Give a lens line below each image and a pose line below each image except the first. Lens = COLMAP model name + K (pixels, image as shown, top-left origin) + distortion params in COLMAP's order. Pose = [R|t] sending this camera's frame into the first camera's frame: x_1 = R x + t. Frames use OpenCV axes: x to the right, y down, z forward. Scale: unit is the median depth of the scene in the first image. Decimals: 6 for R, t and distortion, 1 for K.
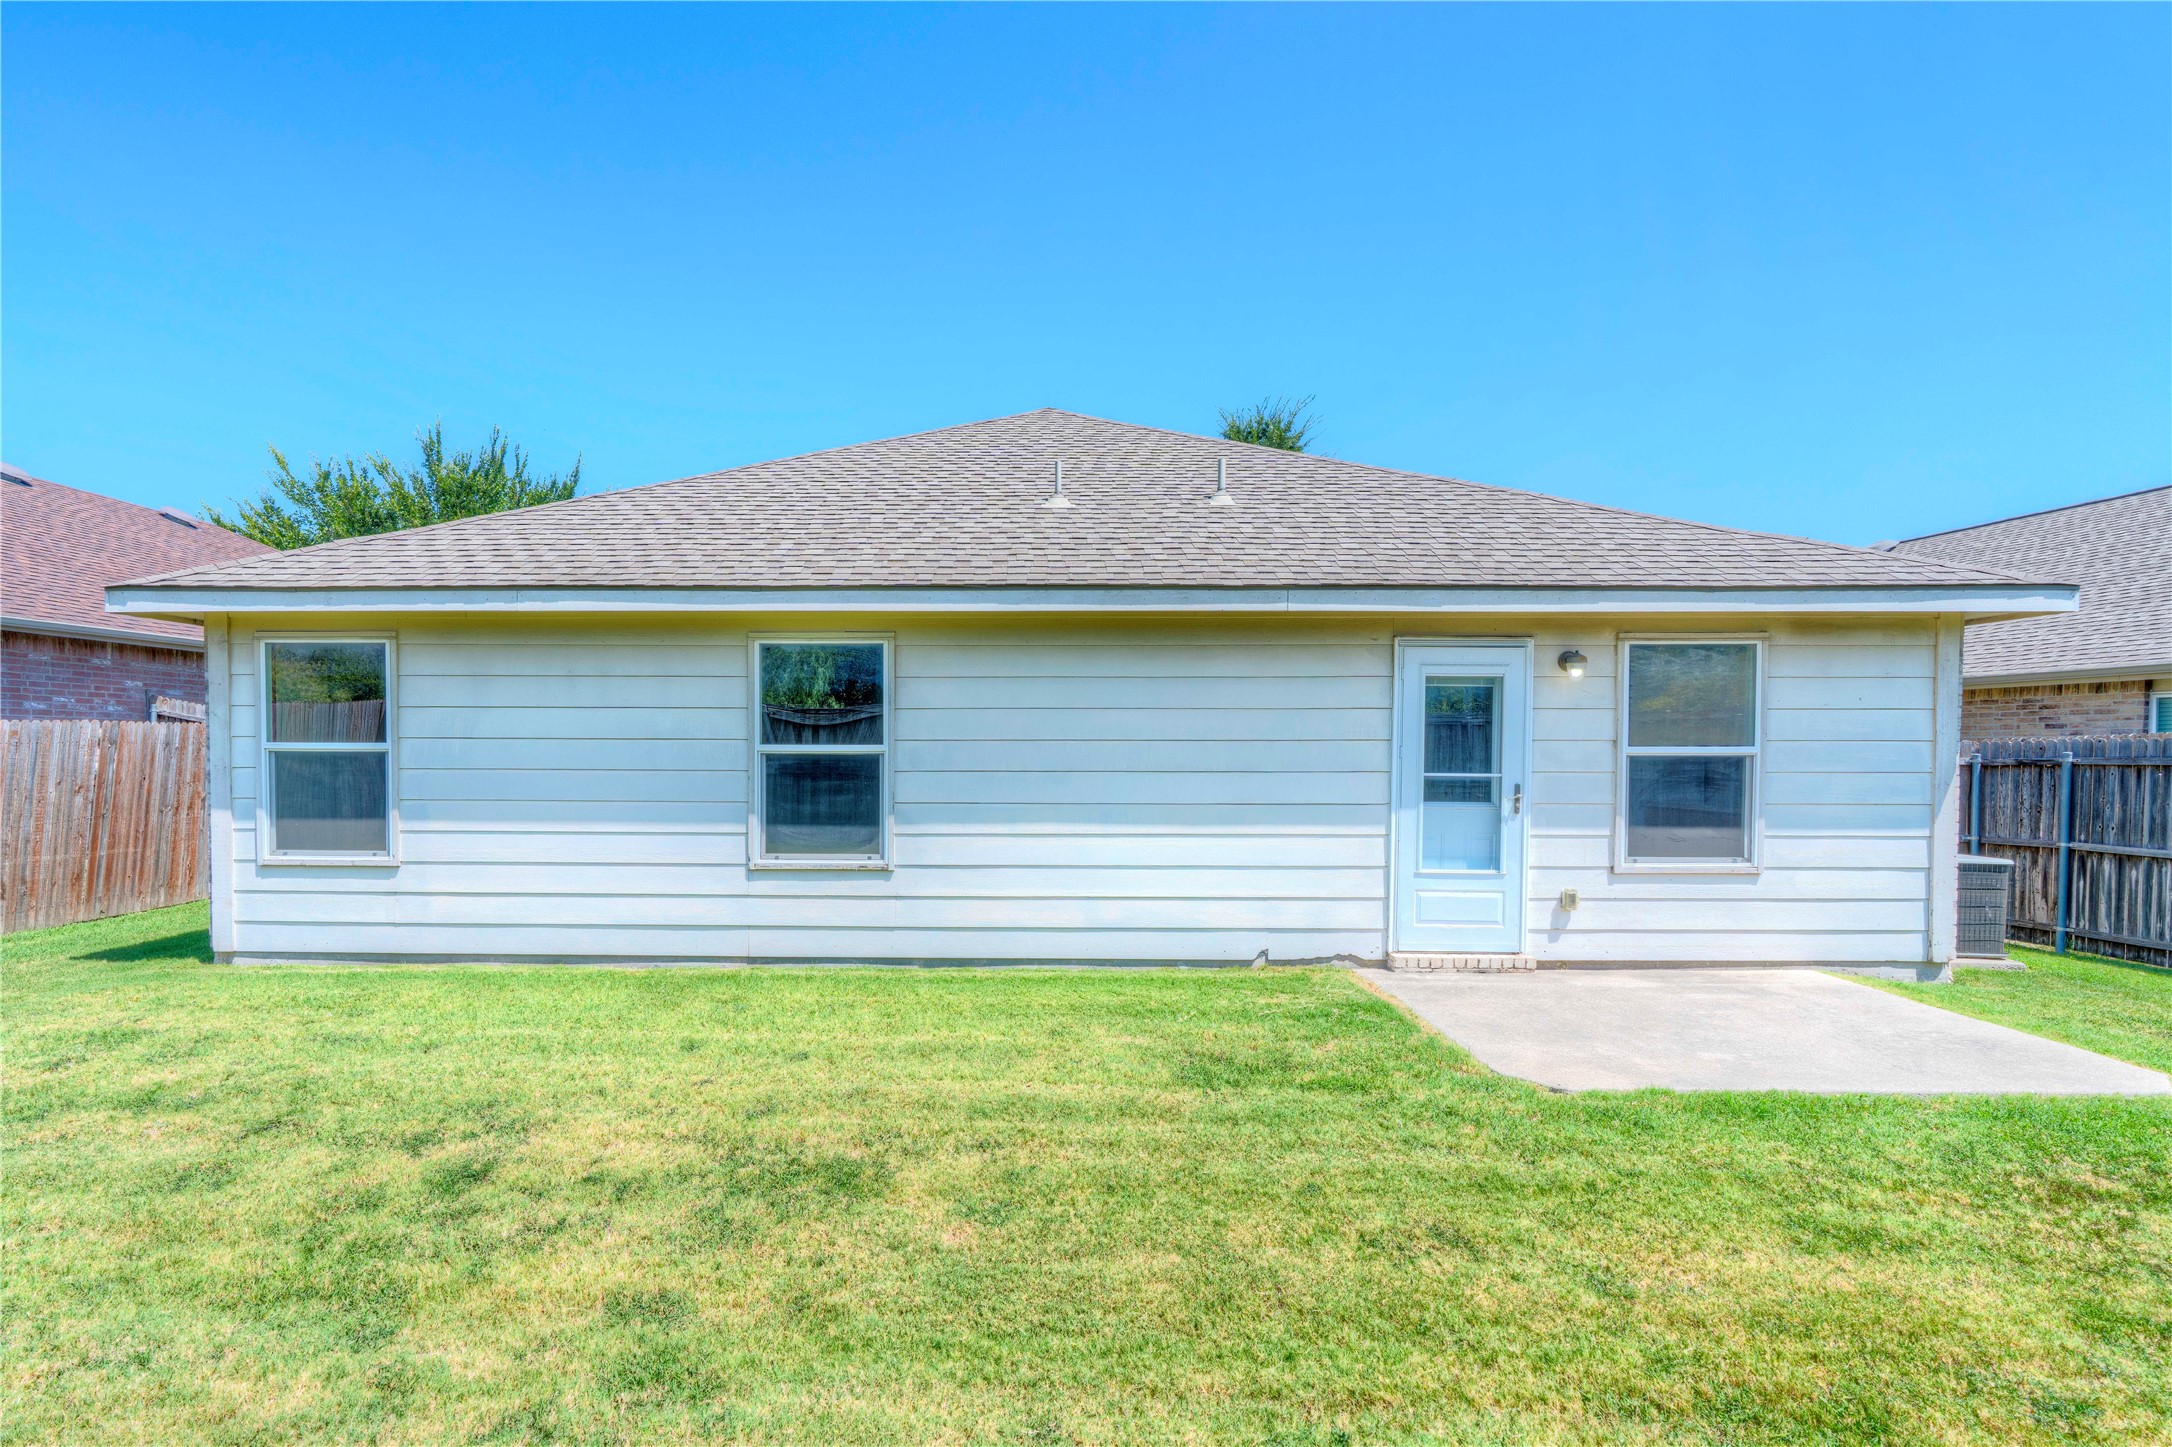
lens RADIAL K [[1066.0, 0, 1080.7], [0, 1066.0, 761.9], [0, 0, 1]] dist [-0.002360, -0.000456]
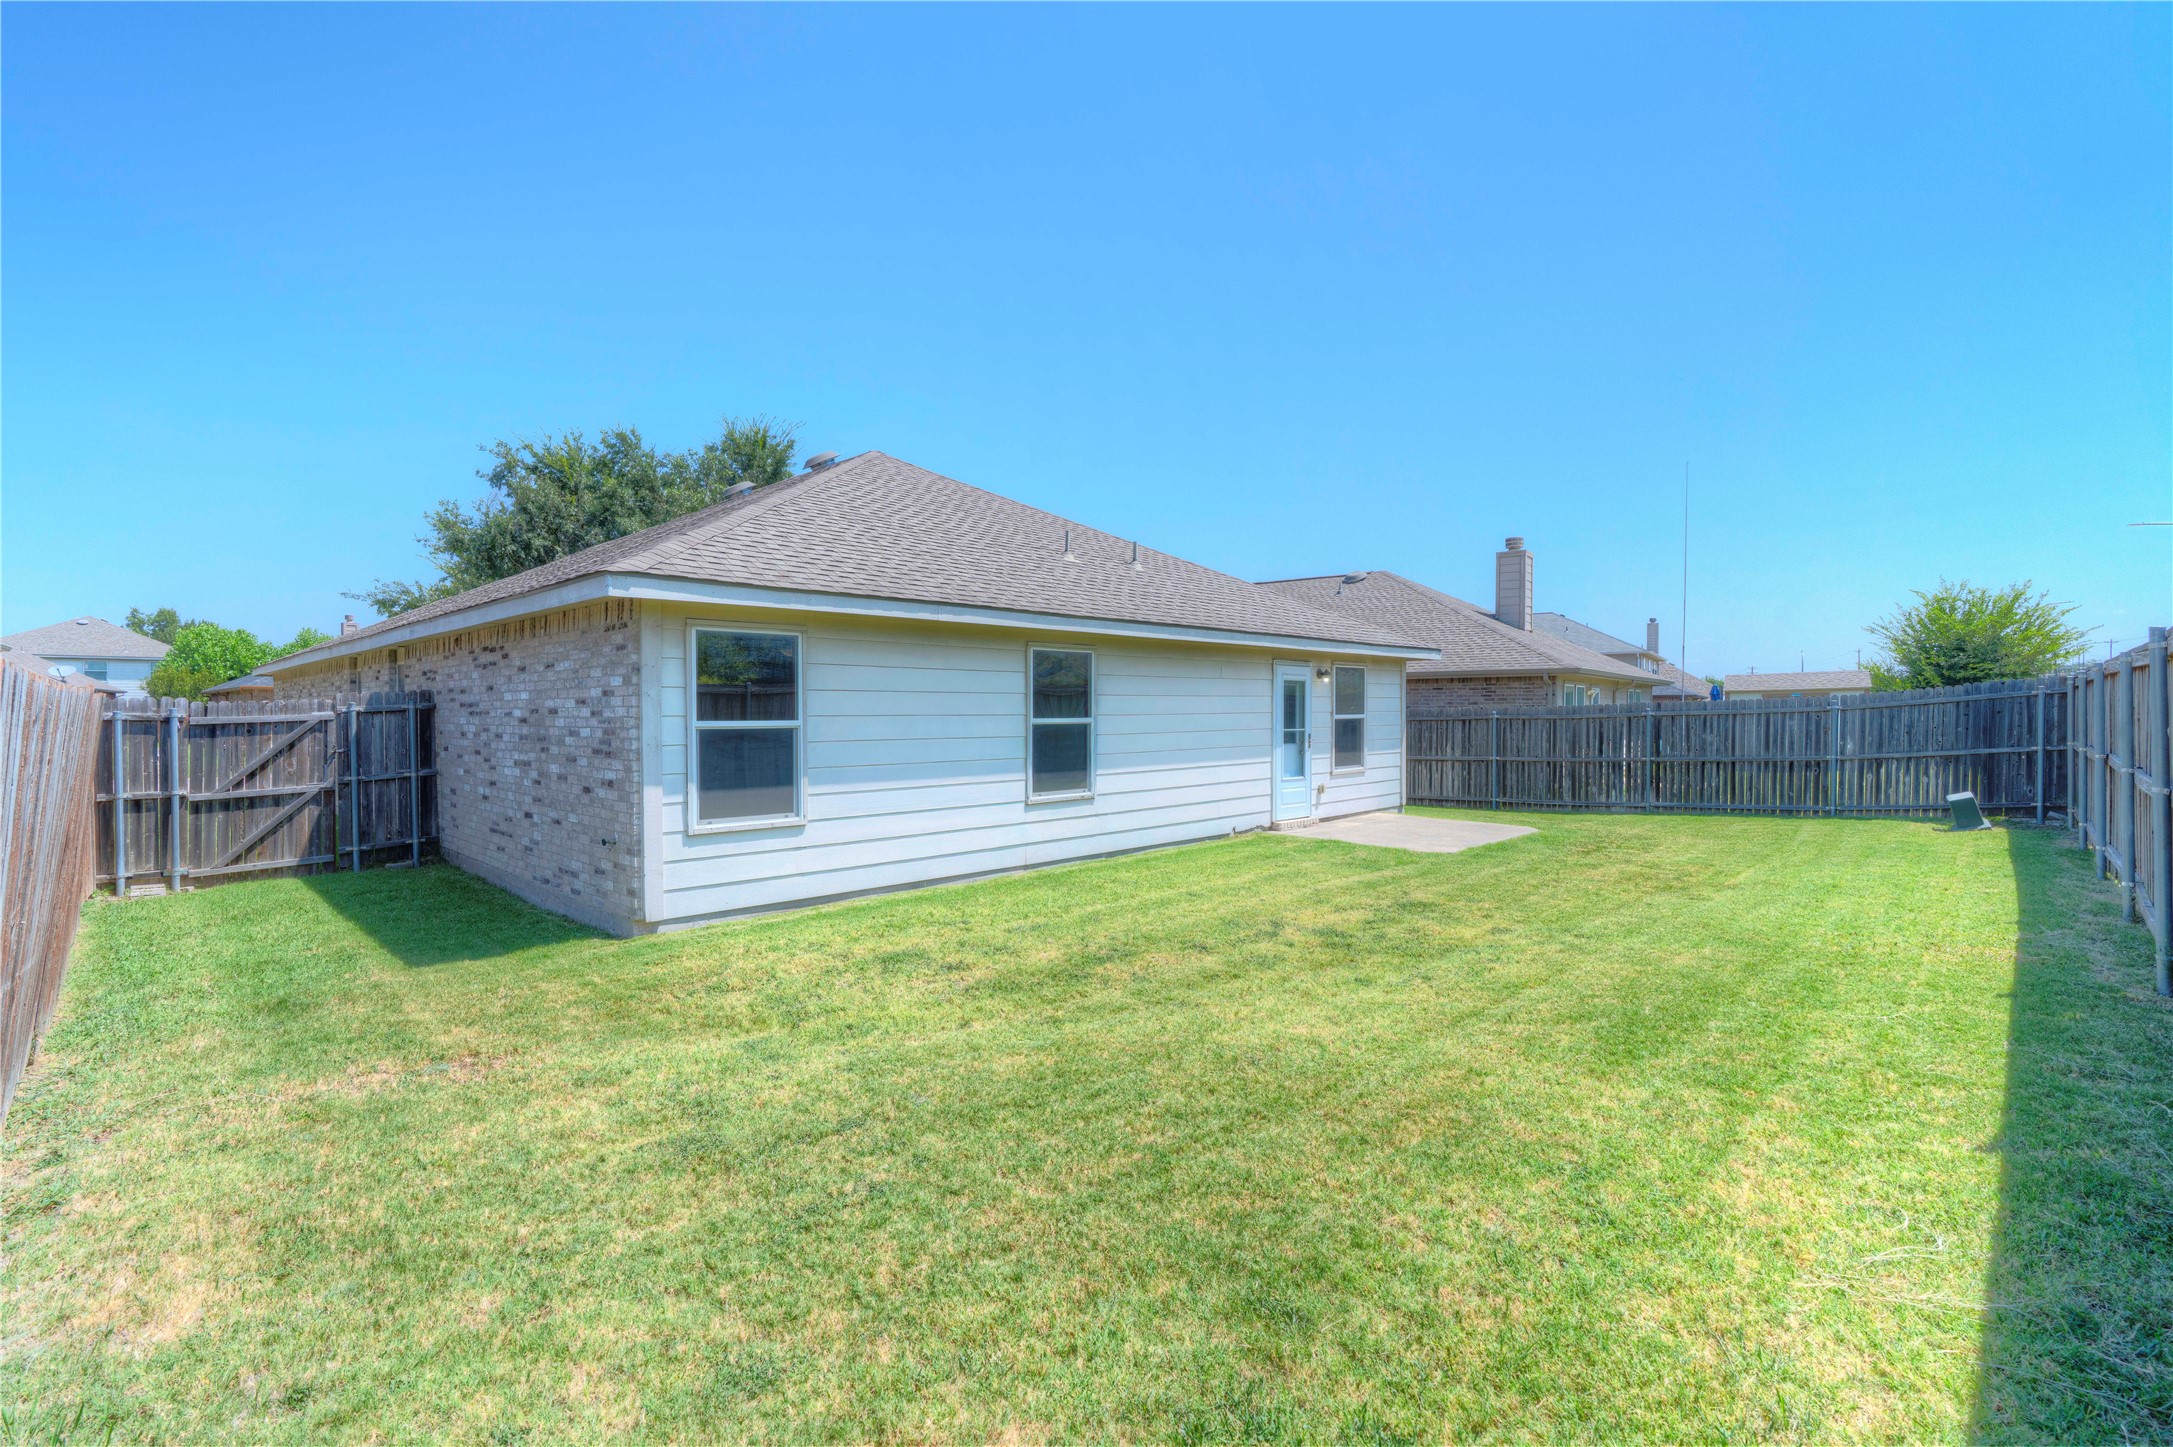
lens RADIAL K [[975.9, 0, 1077.7], [0, 975.9, 727.2], [0, 0, 1]] dist [-0.000864, -0.000245]
pose [[0.687115, -0.016950, 0.726350, -1.244437], [0.021587, 0.999763, 0.002909, -0.007009], [-0.726227, 0.013681, 0.687318, 0.034286]]
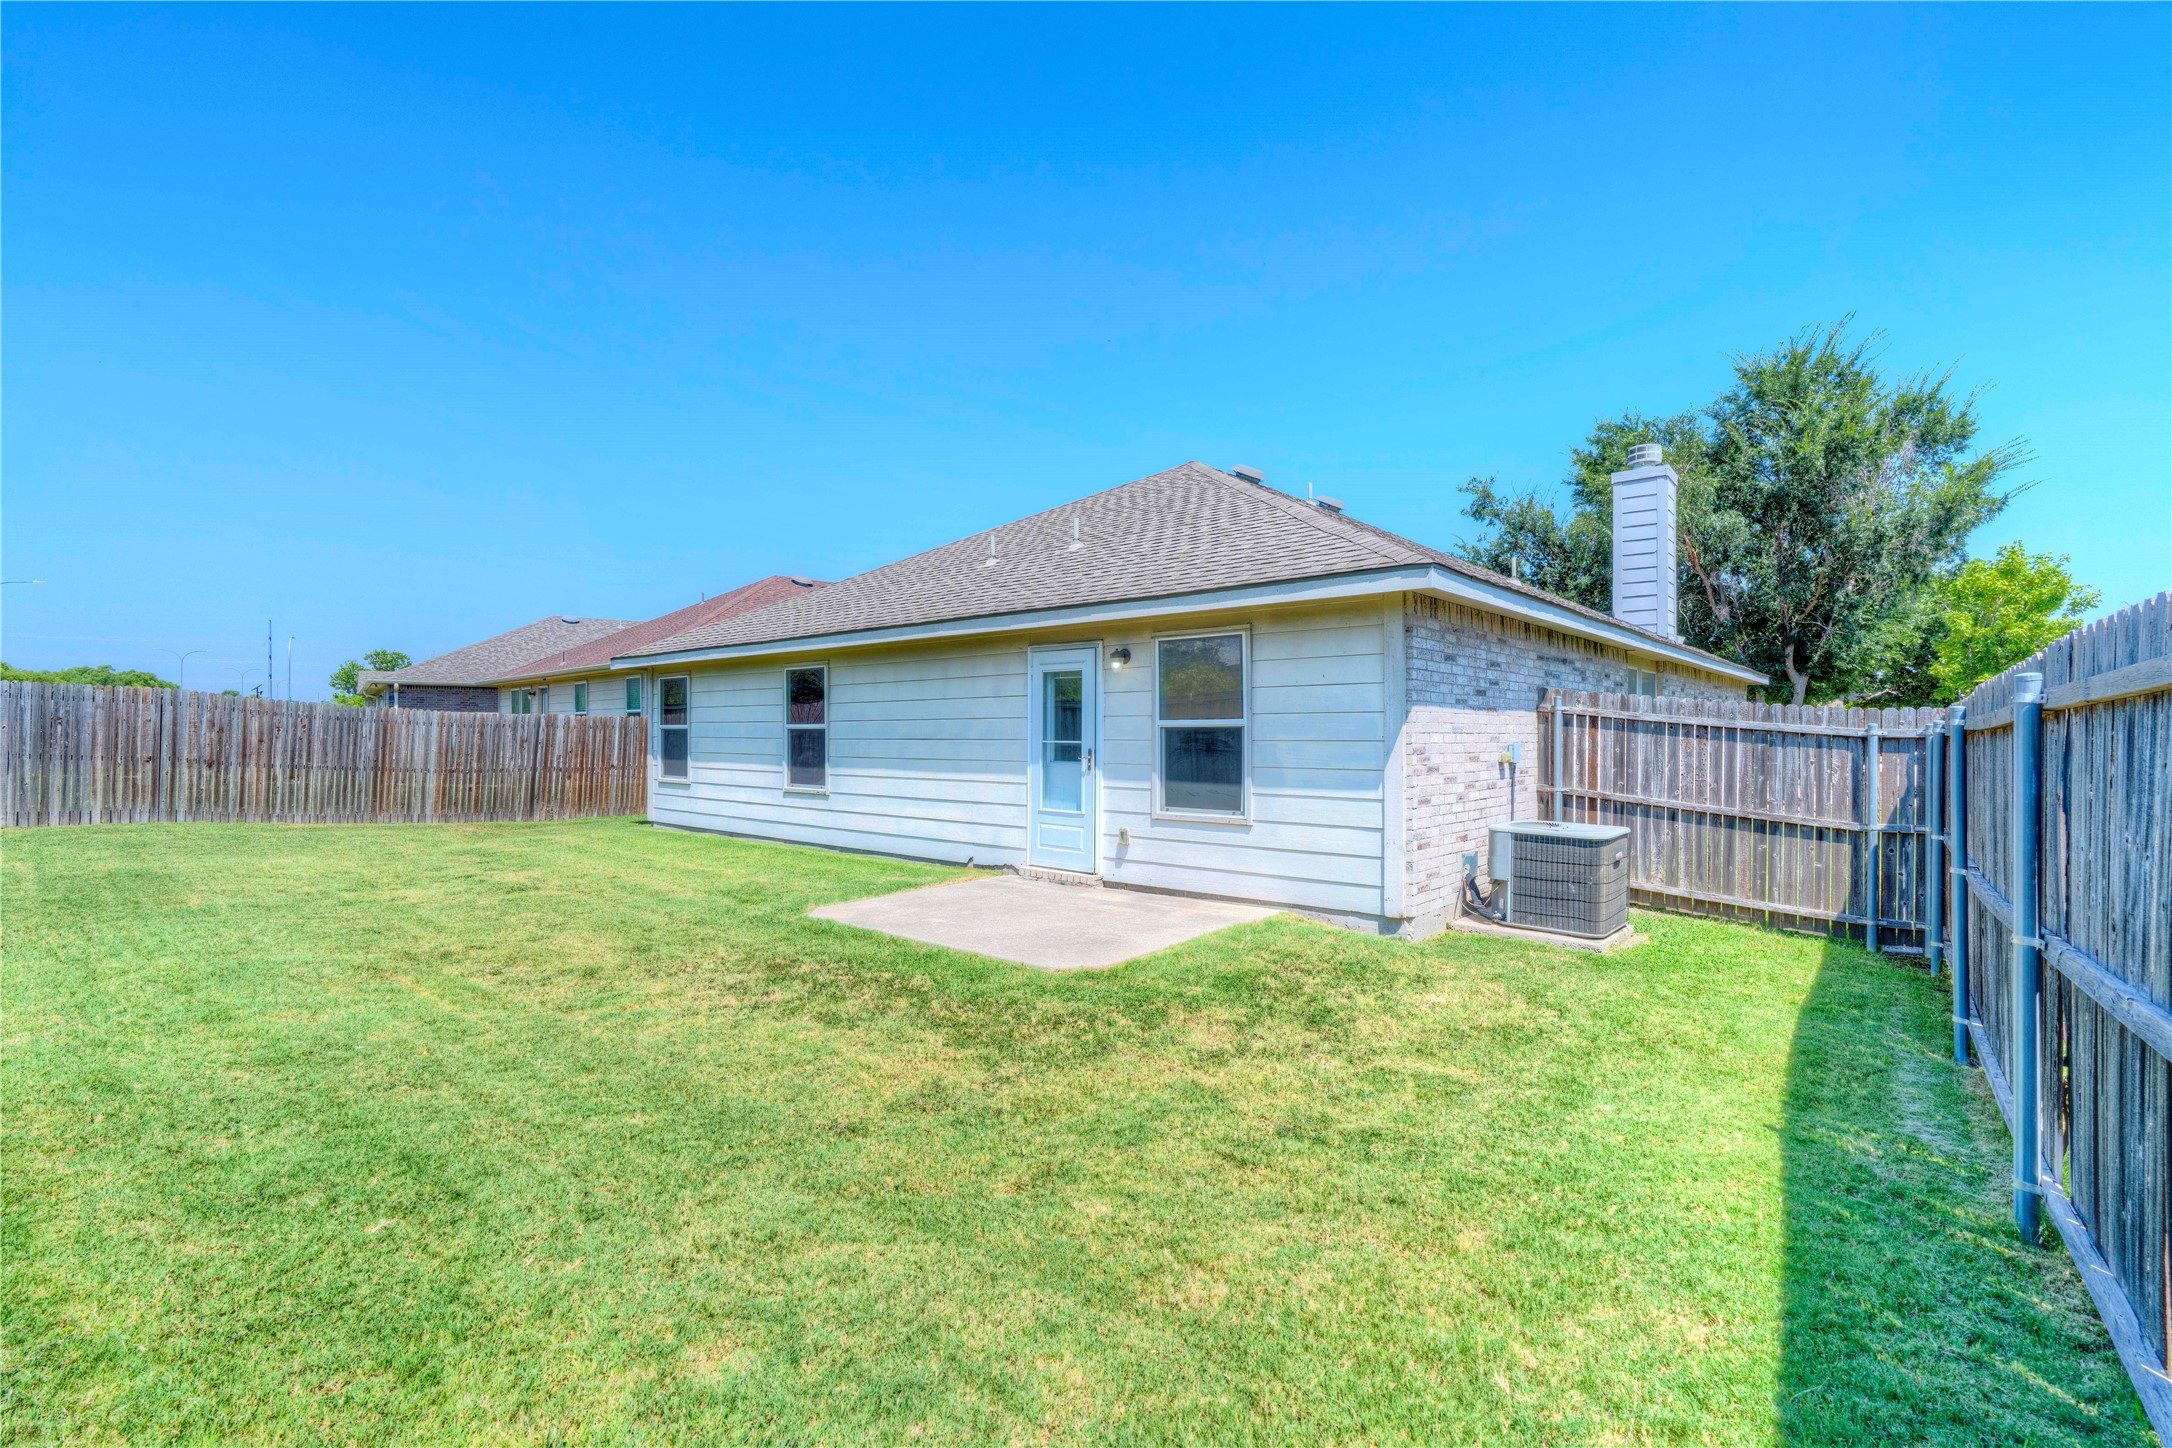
lens RADIAL K [[975.5, 0, 1077.2], [0, 975.5, 727.7], [0, 0, 1]] dist [-0.000864, -0.000245]
pose [[0.767881, -0.005375, -0.640570, 1.180320], [0.000720, 0.999971, -0.007527, 0.003629], [0.640592, 0.005319, 0.767863, 0.031243]]
